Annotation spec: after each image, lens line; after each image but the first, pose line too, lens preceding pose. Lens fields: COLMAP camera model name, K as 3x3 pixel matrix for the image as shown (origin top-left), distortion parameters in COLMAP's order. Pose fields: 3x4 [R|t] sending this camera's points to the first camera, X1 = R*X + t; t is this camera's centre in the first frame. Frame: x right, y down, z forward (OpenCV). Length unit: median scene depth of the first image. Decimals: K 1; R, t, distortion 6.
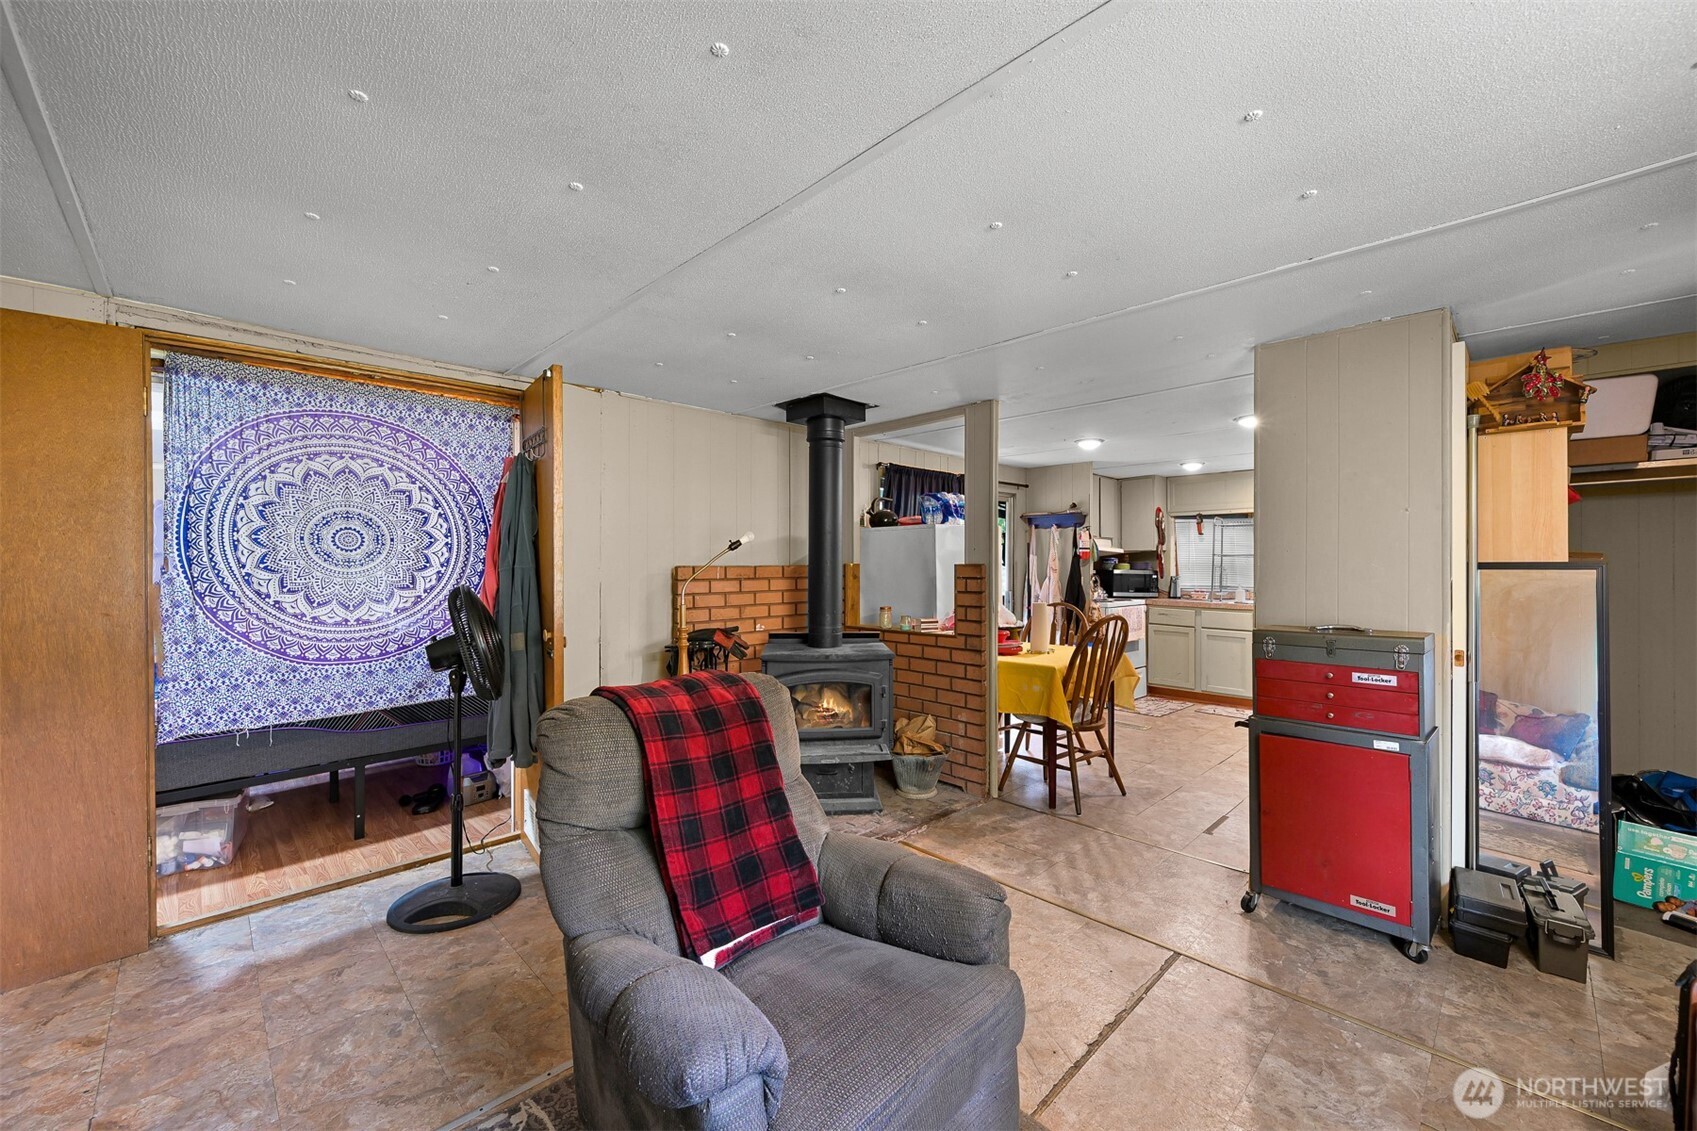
lens RADIAL K [[666.3, 0, 863.5], [0, 666.3, 563.6], [0, 0, 1]] dist [-0.000935, -0.000352]
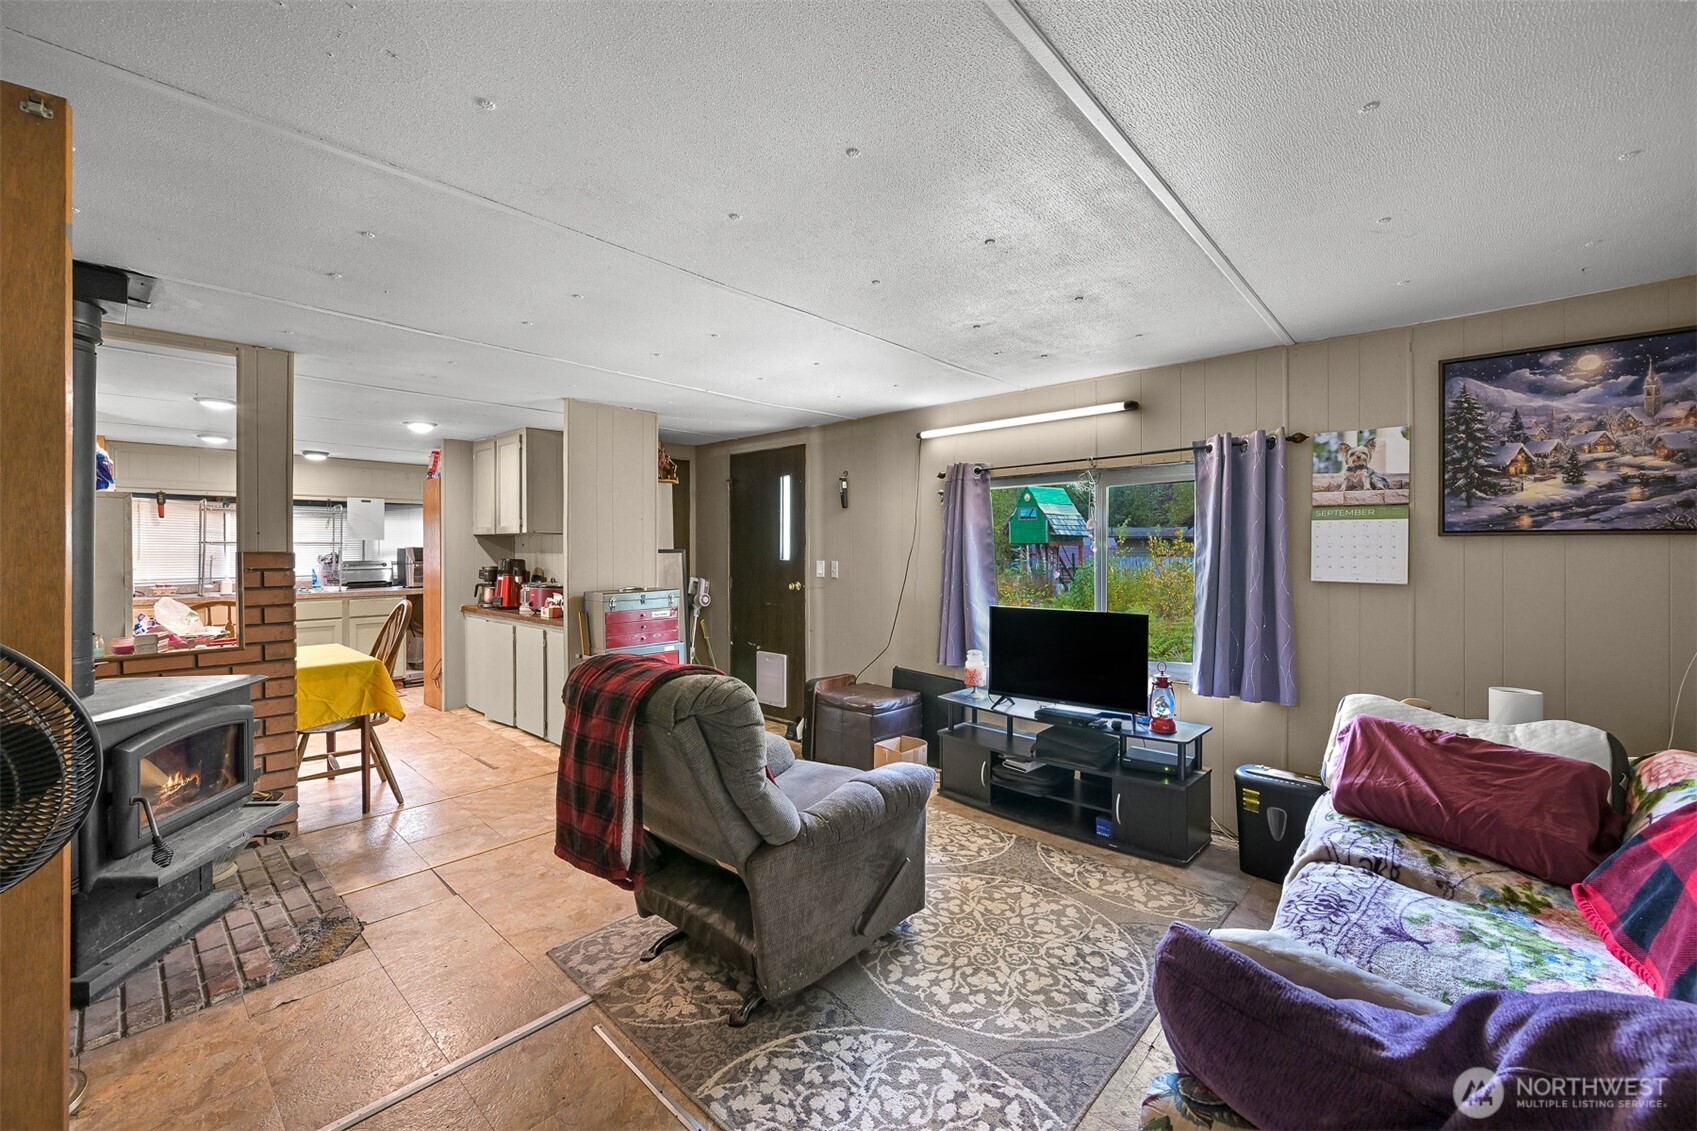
lens RADIAL K [[666.3, 0, 843.8], [0, 666.3, 548.2], [0, 0, 1]] dist [-0.000935, -0.000352]
pose [[-0.039116, -0.000462, 0.999235, -0.381573], [0.005953, 0.999982, 0.000695, -0.000824], [-0.999217, 0.005975, -0.039113, 0.211339]]
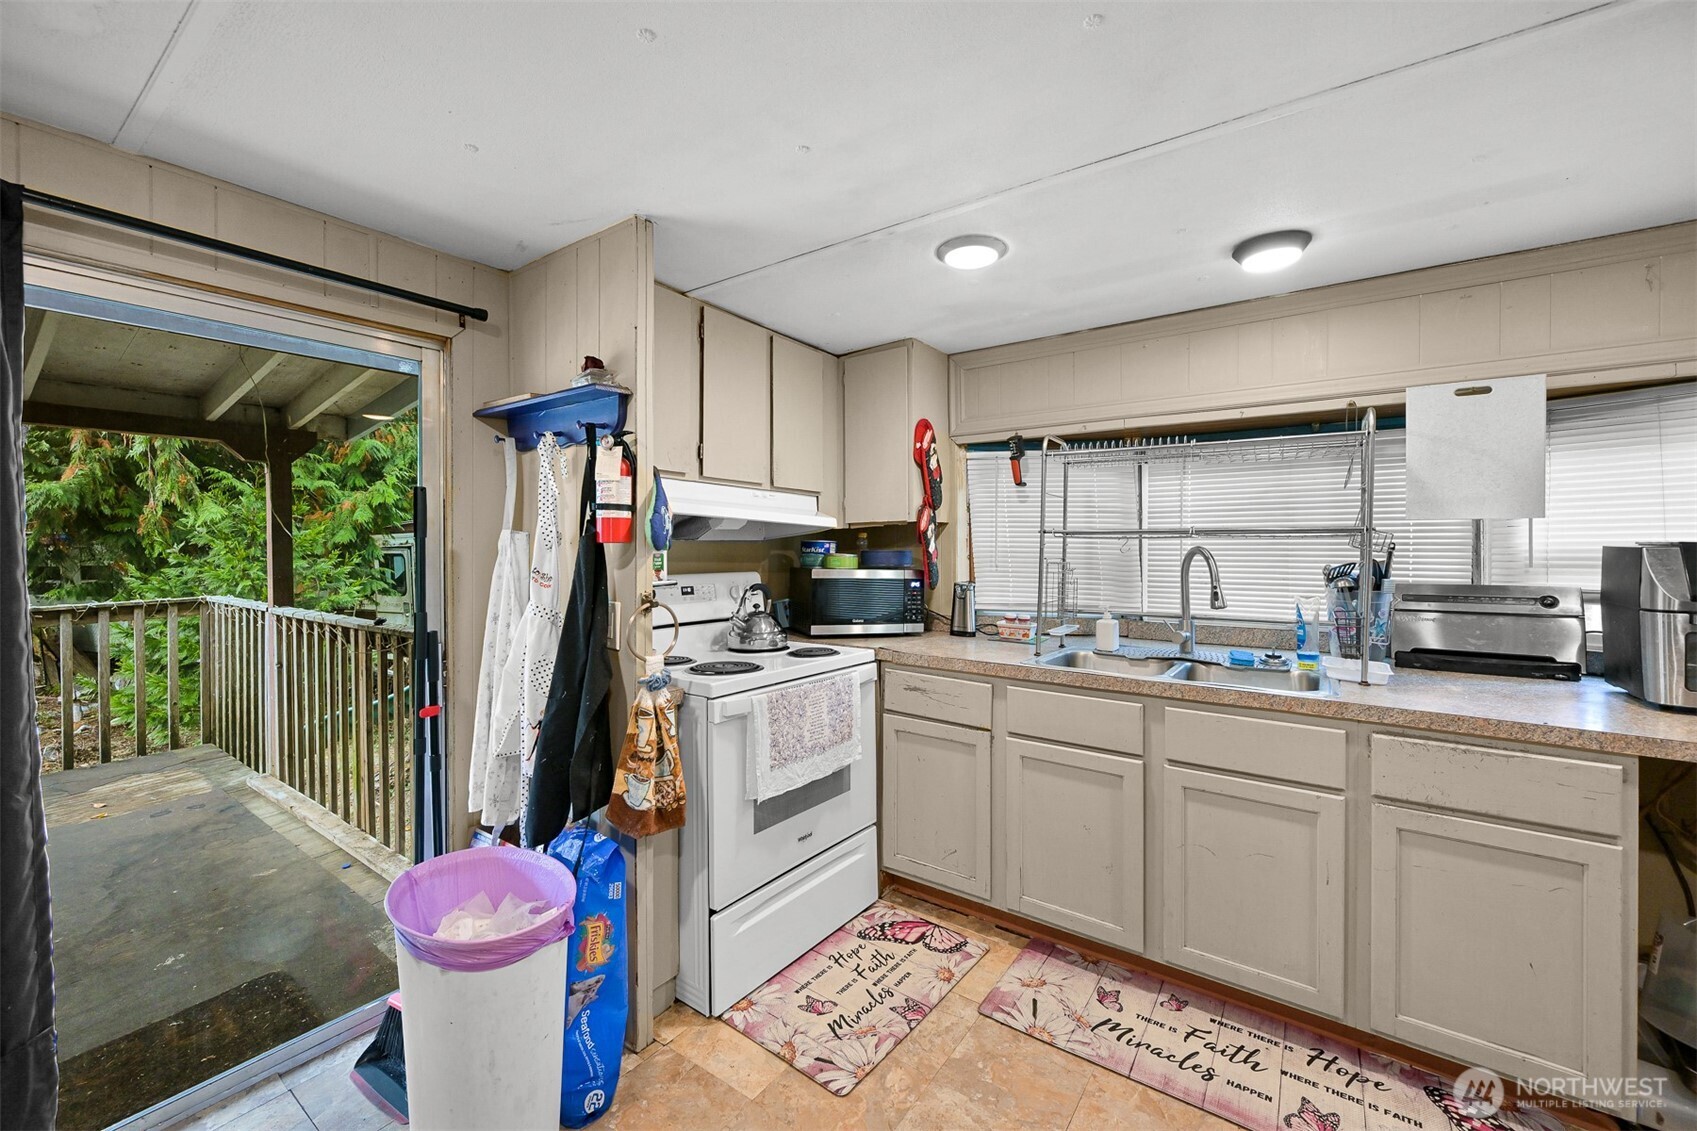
lens RADIAL K [[666.3, 0, 854.3], [0, 666.3, 542.6], [0, 0, 1]] dist [-0.000935, -0.000352]
pose [[0.988503, 0.000462, 0.151198, 0.374593], [0.000527, 0.999979, -0.006499, -0.004725], [-0.151198, 0.006504, 0.988482, 0.660336]]
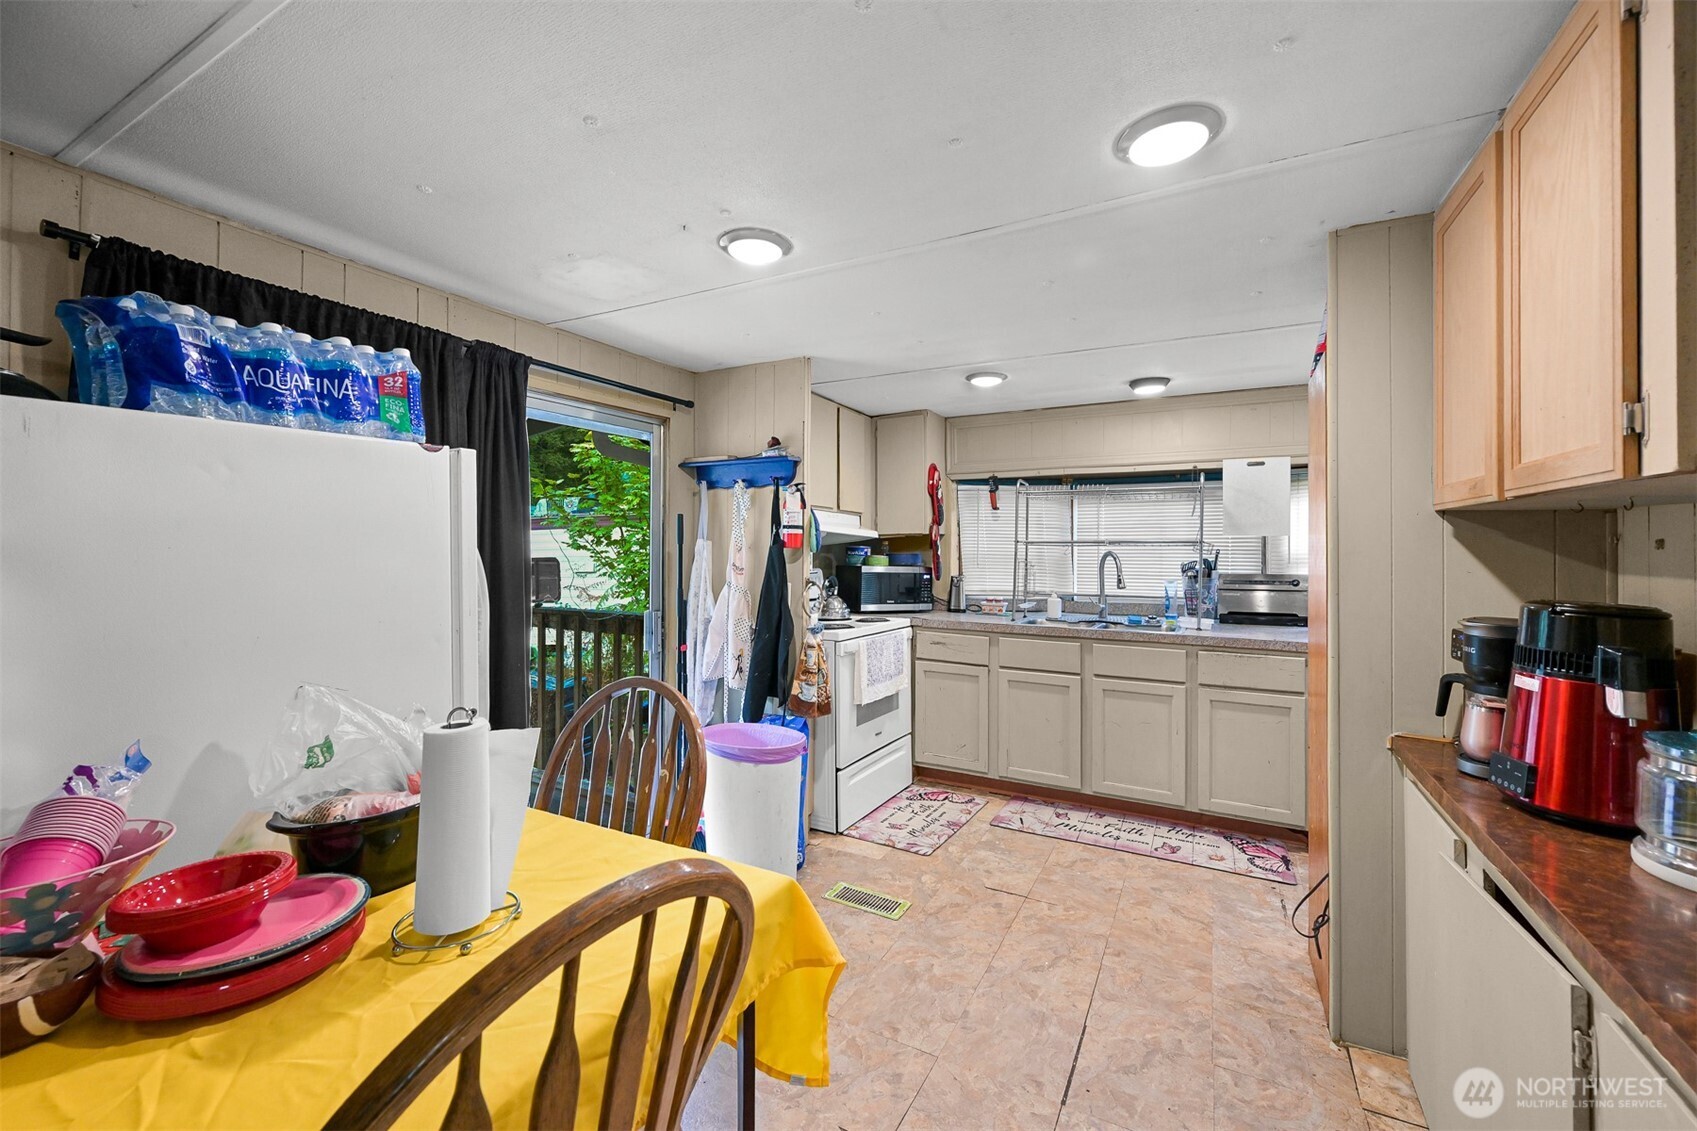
lens RADIAL K [[666.3, 0, 874.9], [0, 666.3, 540.5], [0, 0, 1]] dist [-0.000935, -0.000352]
pose [[0.954642, 0.007864, 0.297651, 0.233320], [-0.002891, 0.999849, -0.017143, -0.003705], [-0.297741, 0.015505, 0.954521, 0.480408]]
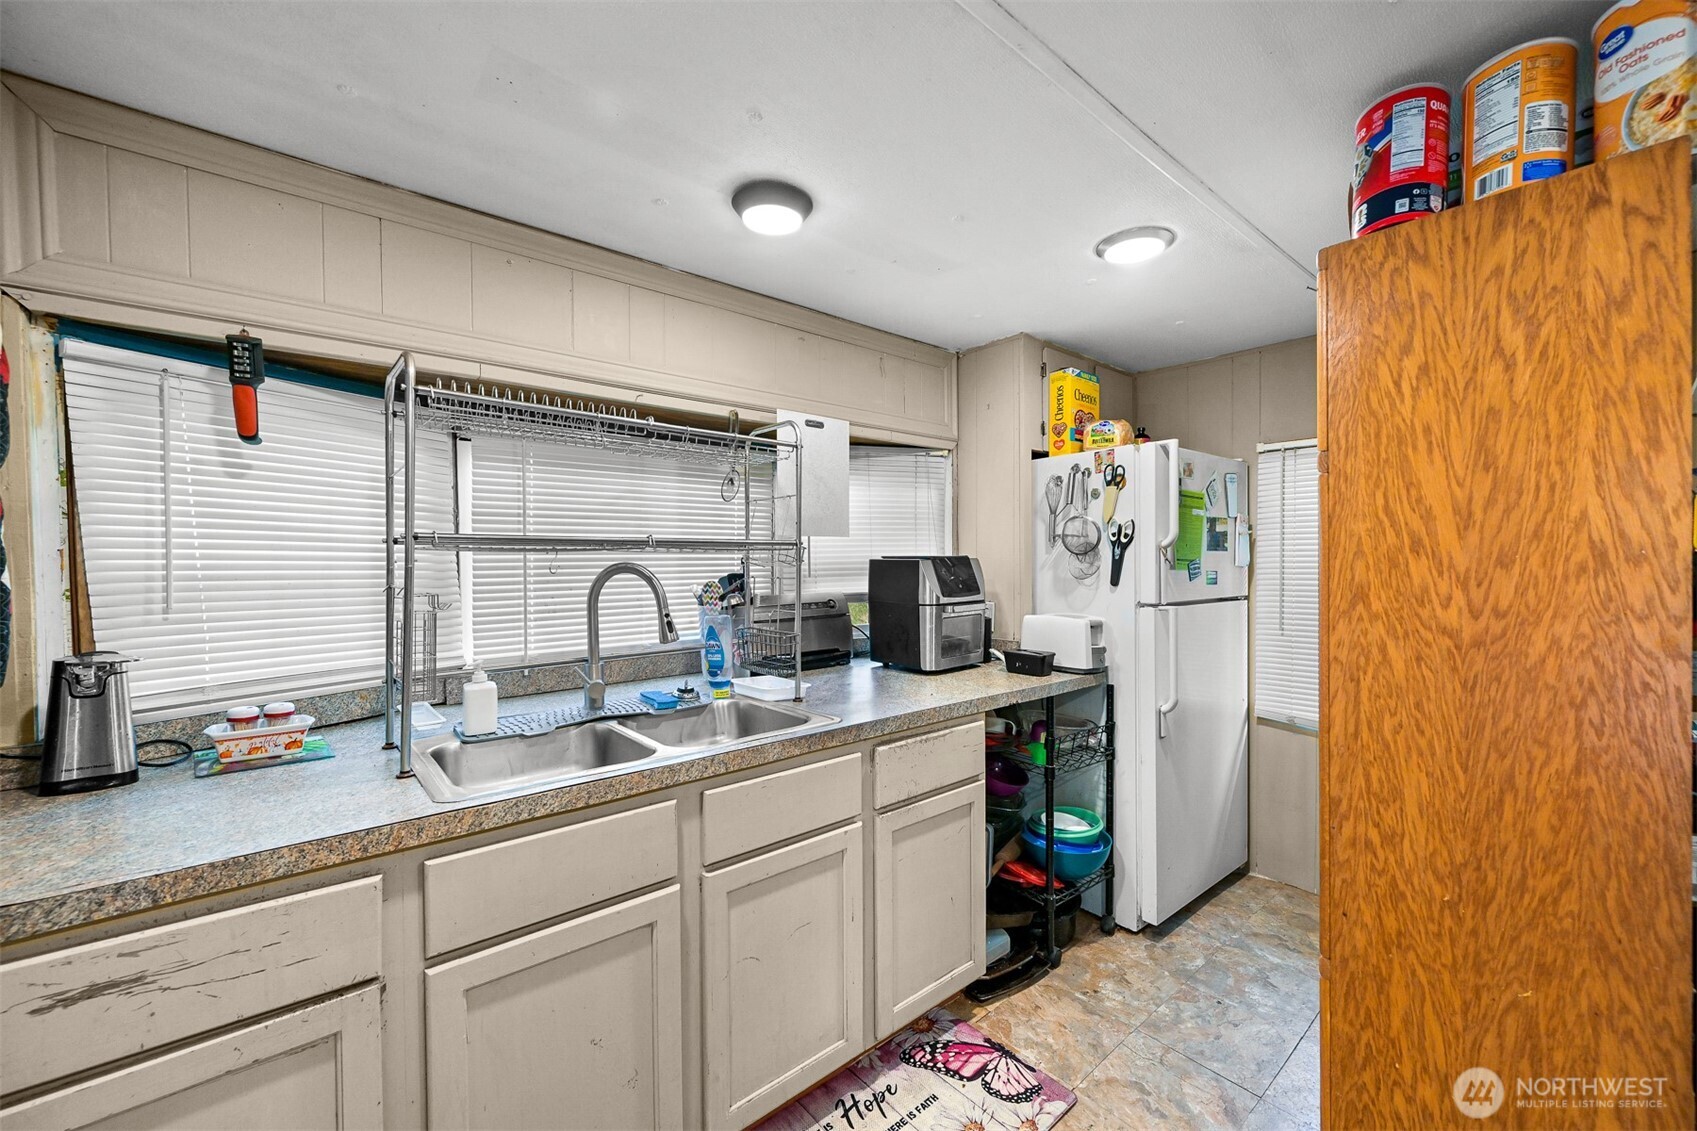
lens RADIAL K [[666.3, 0, 860.2], [0, 666.3, 567.4], [0, 0, 1]] dist [-0.000935, -0.000352]
pose [[0.103914, -0.015500, 0.994465, 0.354439], [0.009369, 0.999849, 0.014605, -0.006114], [-0.994542, 0.007799, 0.104044, 0.877858]]
